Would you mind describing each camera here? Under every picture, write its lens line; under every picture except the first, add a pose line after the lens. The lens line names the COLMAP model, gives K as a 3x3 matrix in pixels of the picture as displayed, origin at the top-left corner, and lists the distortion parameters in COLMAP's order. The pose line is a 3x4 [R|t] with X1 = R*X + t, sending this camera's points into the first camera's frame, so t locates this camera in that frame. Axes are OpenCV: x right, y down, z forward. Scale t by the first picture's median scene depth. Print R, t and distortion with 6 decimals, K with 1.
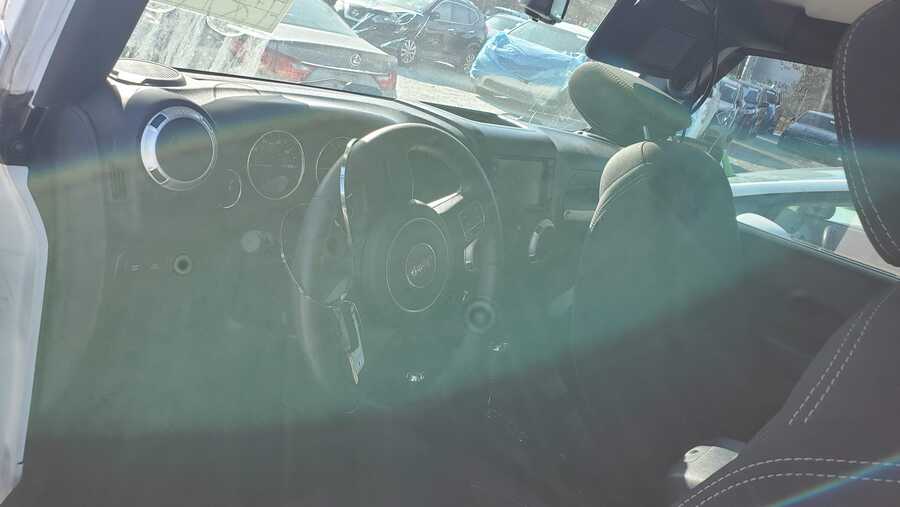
lens RADIAL K [[709.2, 0, 450.0], [0, 709.2, 253.5], [0, 0, 1]] dist [-0.004932, -0.002359]
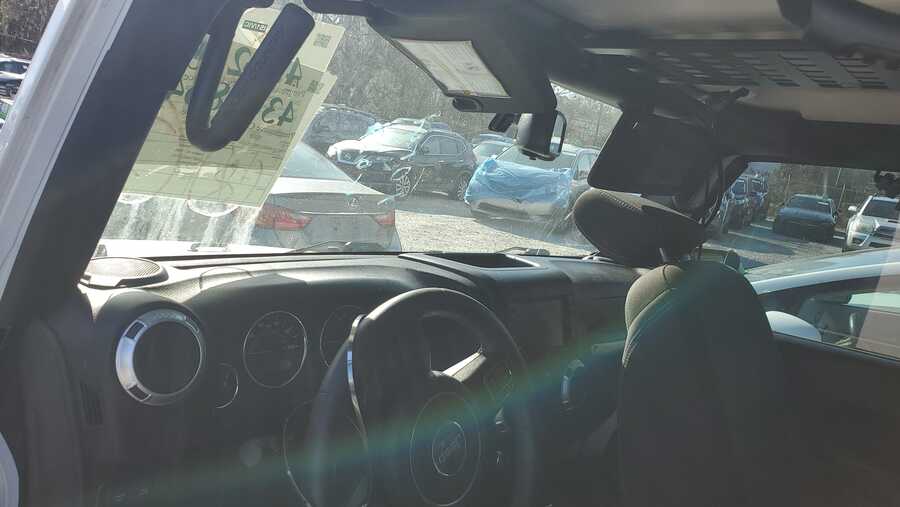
lens RADIAL K [[677.9, 0, 464.5], [0, 677.9, 255.5], [0, 0, 1]] dist [0.053574, -0.109591]
pose [[0.991977, -0.124587, 0.021437, -0.008914], [0.126404, 0.980065, -0.153277, -0.068352], [-0.001914, 0.154757, 0.987951, 0.105561]]
